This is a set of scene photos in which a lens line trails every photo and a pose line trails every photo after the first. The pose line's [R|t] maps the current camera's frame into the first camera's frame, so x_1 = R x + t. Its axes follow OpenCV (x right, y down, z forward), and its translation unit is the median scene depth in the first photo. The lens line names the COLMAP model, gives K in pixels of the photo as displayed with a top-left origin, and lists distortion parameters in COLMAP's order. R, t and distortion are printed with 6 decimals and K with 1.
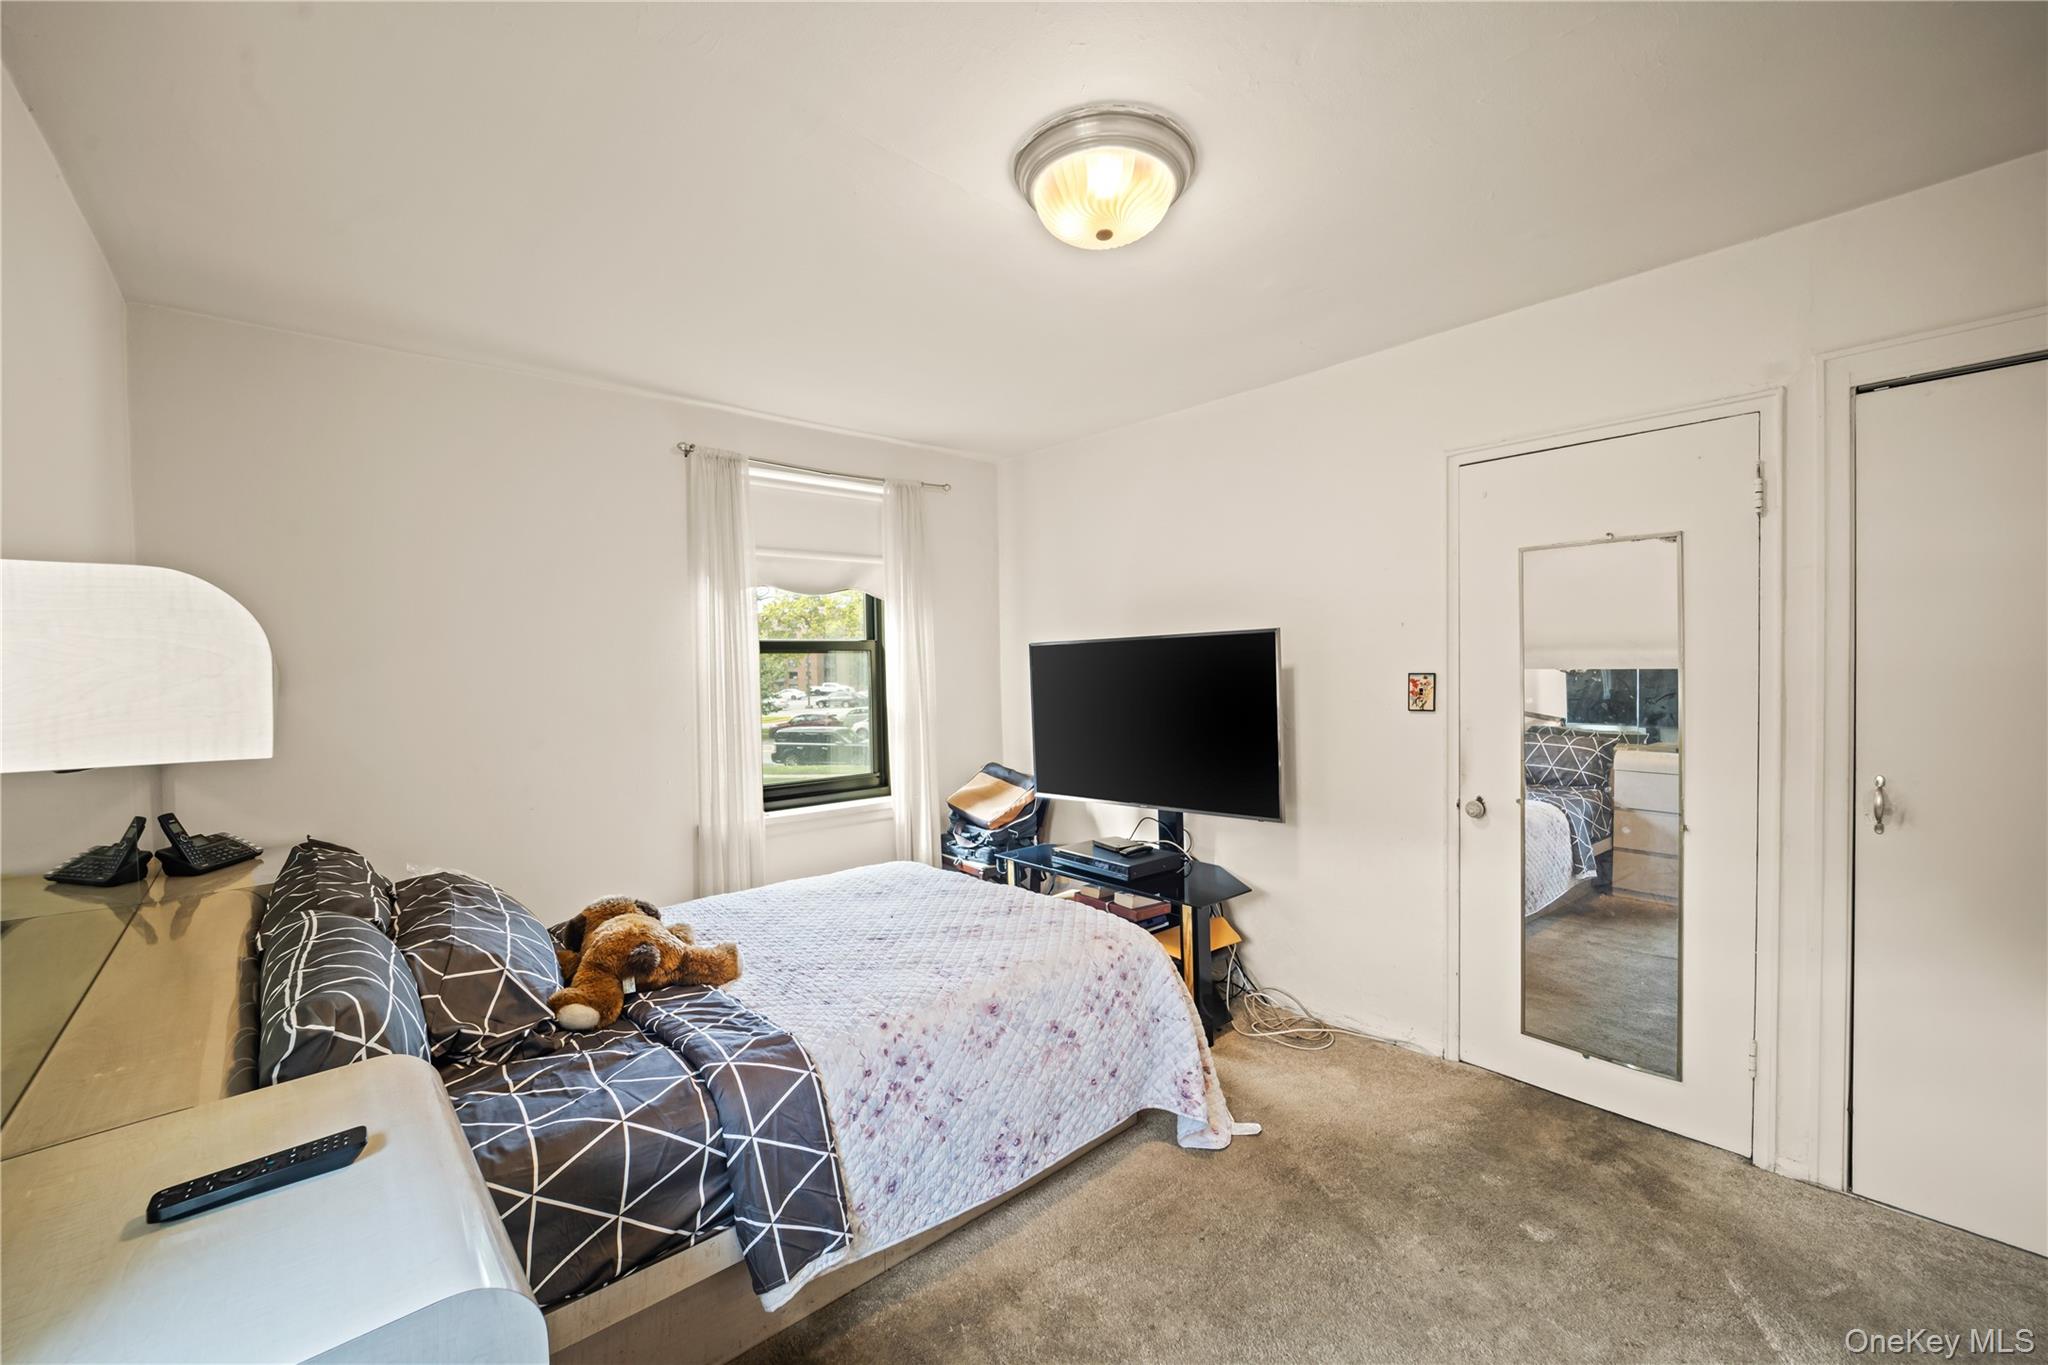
lens RADIAL K [[838.0, 0, 1027.1], [0, 838.0, 673.3], [0, 0, 1]] dist [-0.000050, -0.000018]
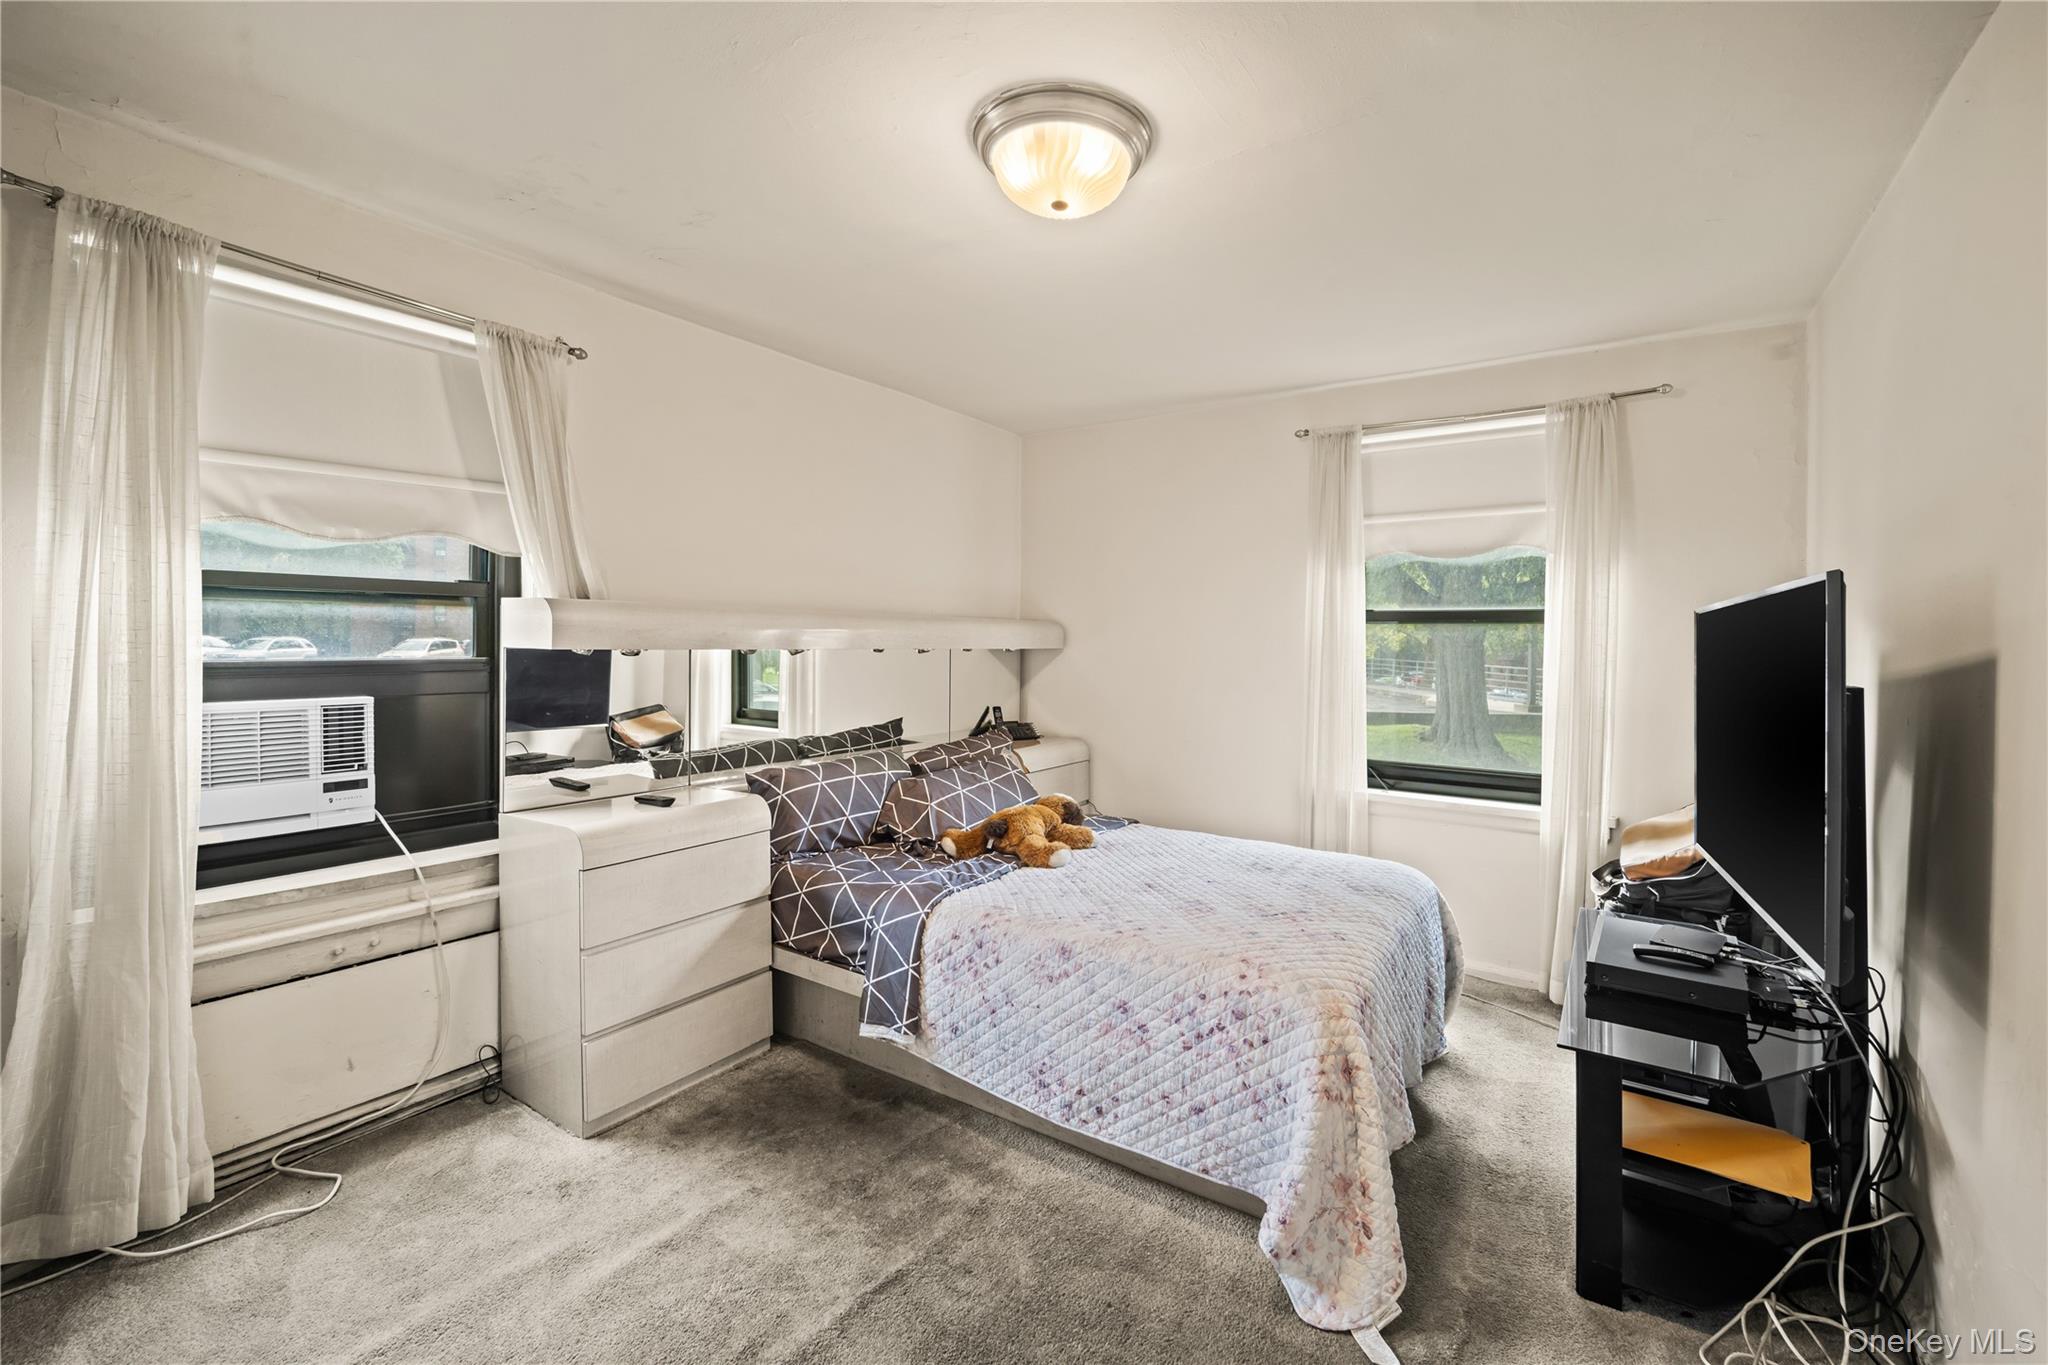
lens RADIAL K [[858.8, 0, 1027.4], [0, 858.8, 633.7], [0, 0, 1]] dist [0.001687, 0.000153]
pose [[0.241693, 0.012430, -0.970273, 0.922997], [-0.027791, 0.999596, 0.005883, -0.012063], [0.969955, 0.025543, 0.241941, 0.614624]]
